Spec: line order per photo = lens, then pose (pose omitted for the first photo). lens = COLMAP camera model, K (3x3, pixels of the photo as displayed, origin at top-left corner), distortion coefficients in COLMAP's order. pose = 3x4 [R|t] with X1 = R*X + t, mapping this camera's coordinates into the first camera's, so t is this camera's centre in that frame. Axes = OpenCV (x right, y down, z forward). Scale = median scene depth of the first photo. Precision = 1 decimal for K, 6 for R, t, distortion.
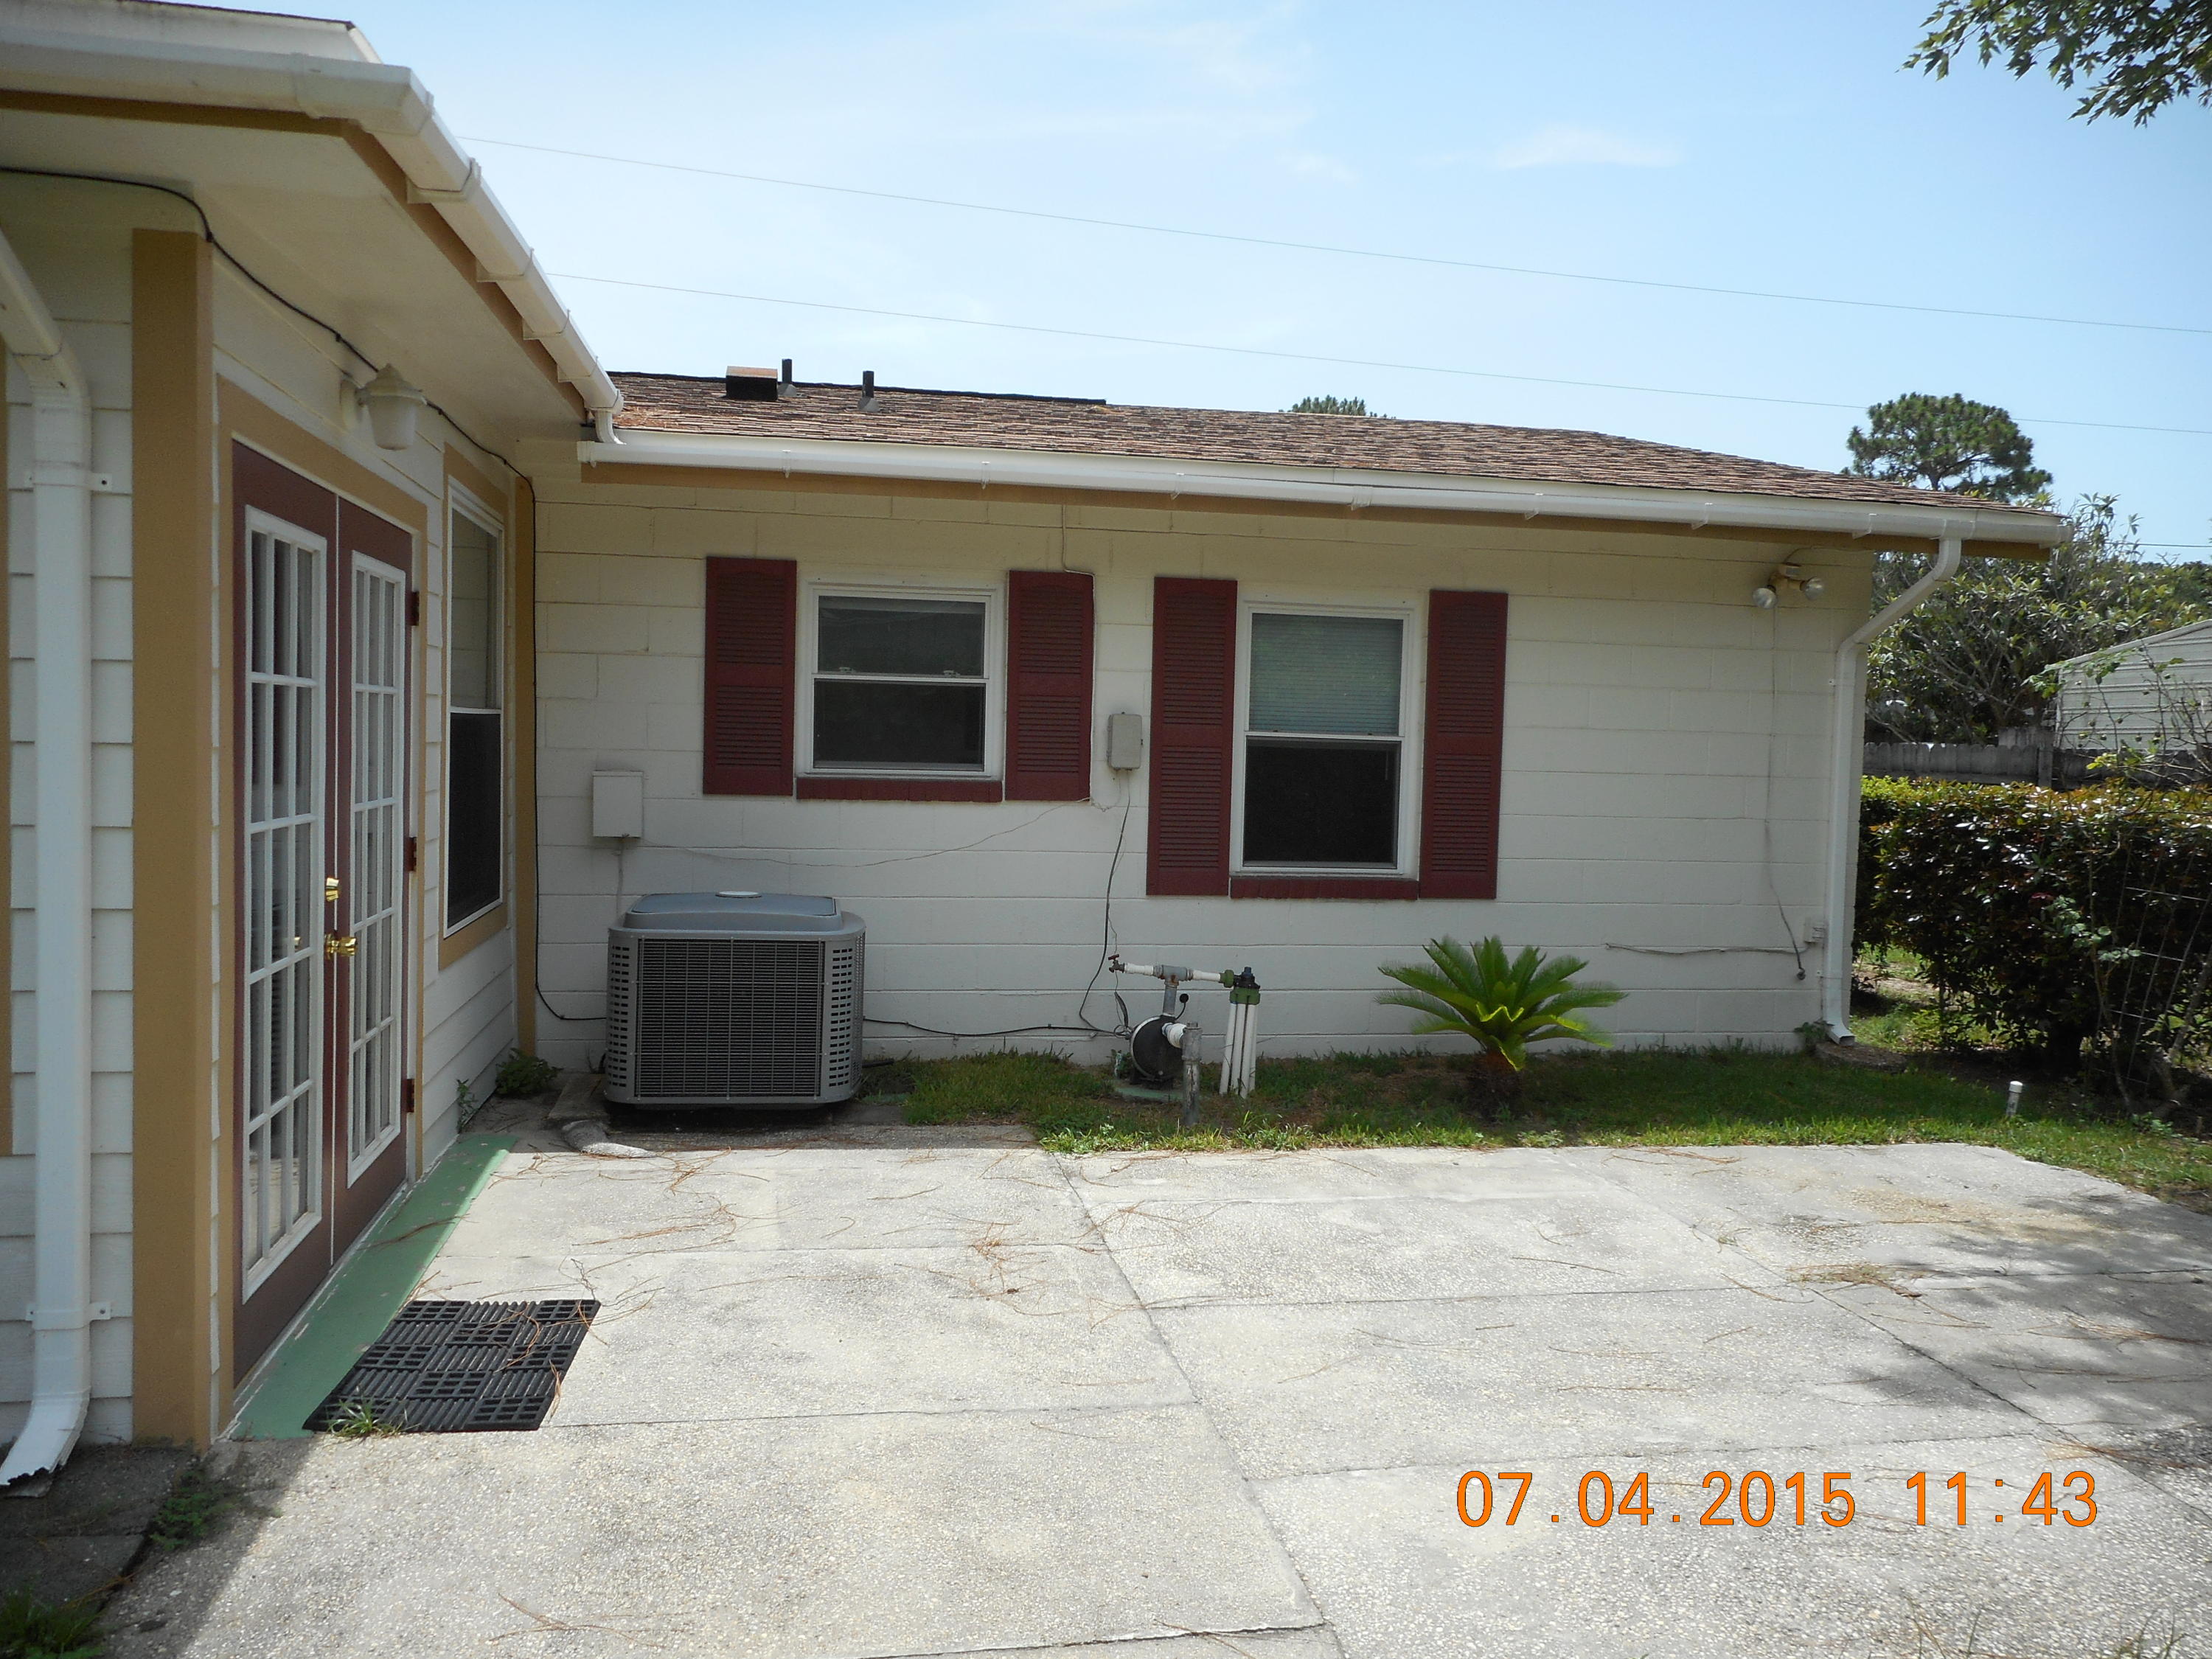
lens RADIAL K [[1656.6, 0, 1100.4], [0, 1656.6, 827.5], [0, 0, 1]] dist [0.005070, 0.001266]
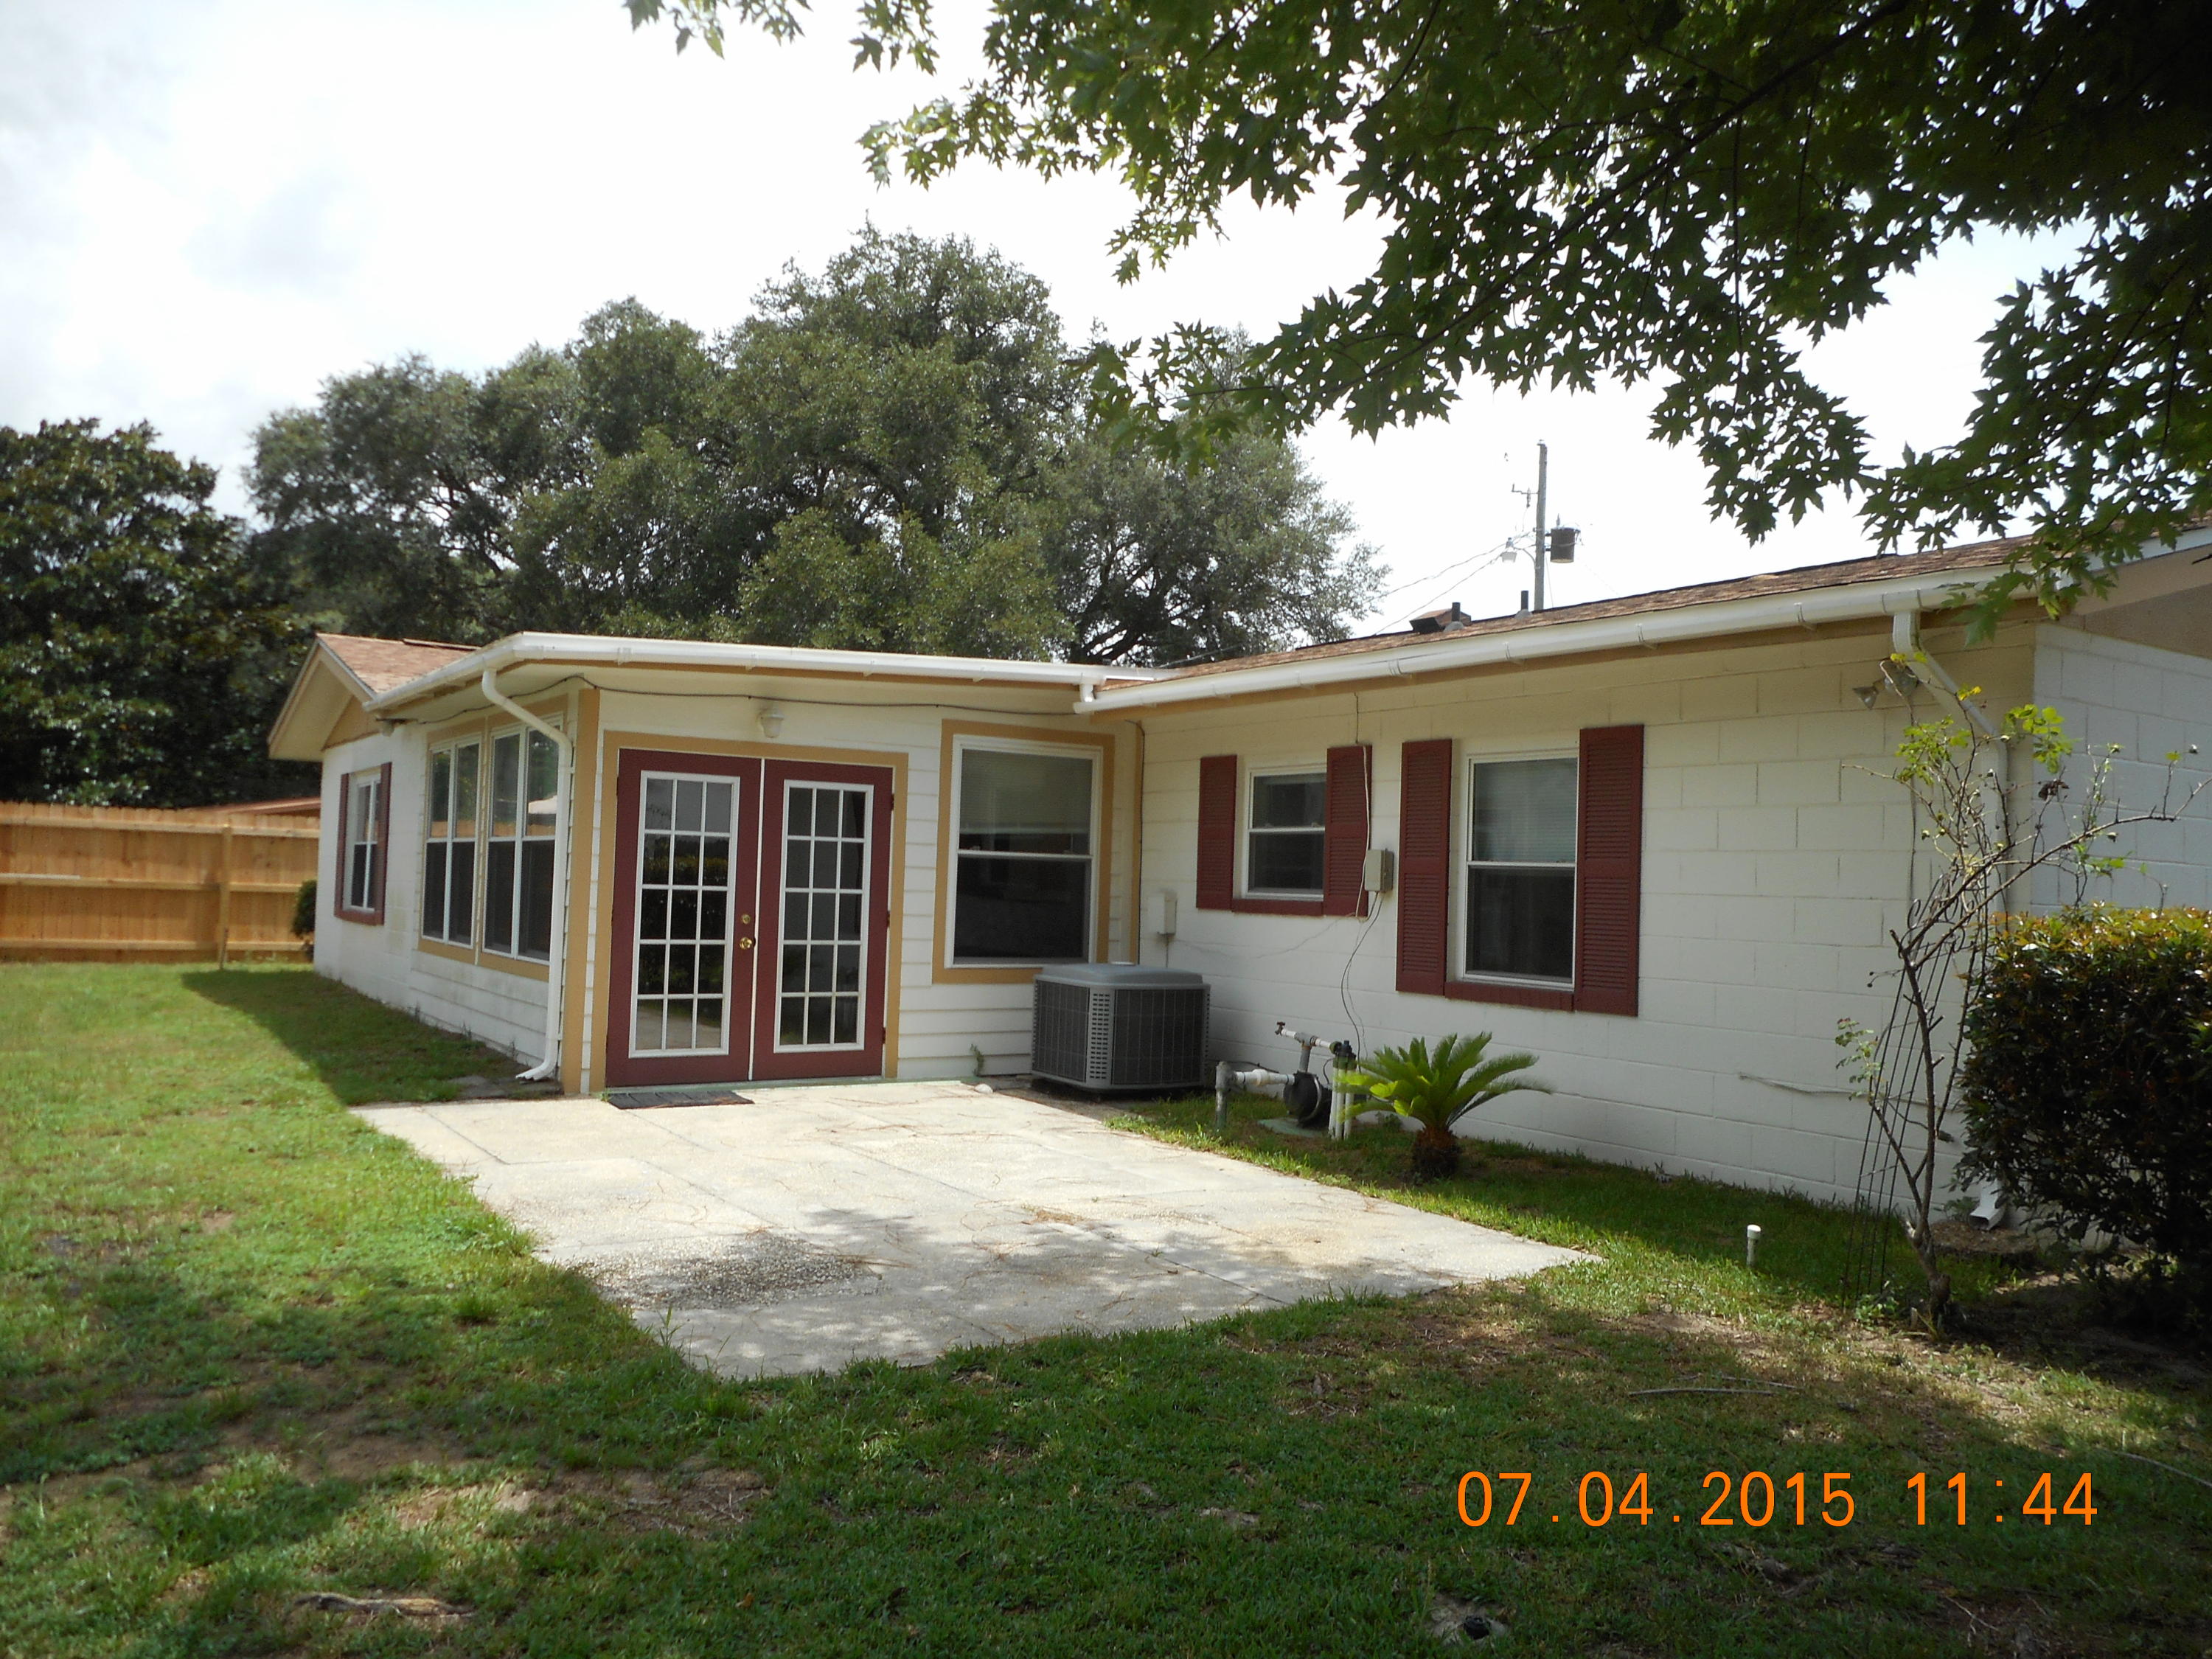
lens RADIAL K [[1656.6, 0, 1105.1], [0, 1656.6, 828.1], [0, 0, 1]] dist [0.005070, 0.001266]
pose [[0.399211, -0.046468, -0.915681, 1.120608], [-0.072833, 0.993952, -0.082193, 0.037617], [0.913962, 0.099504, 0.393412, 0.290207]]
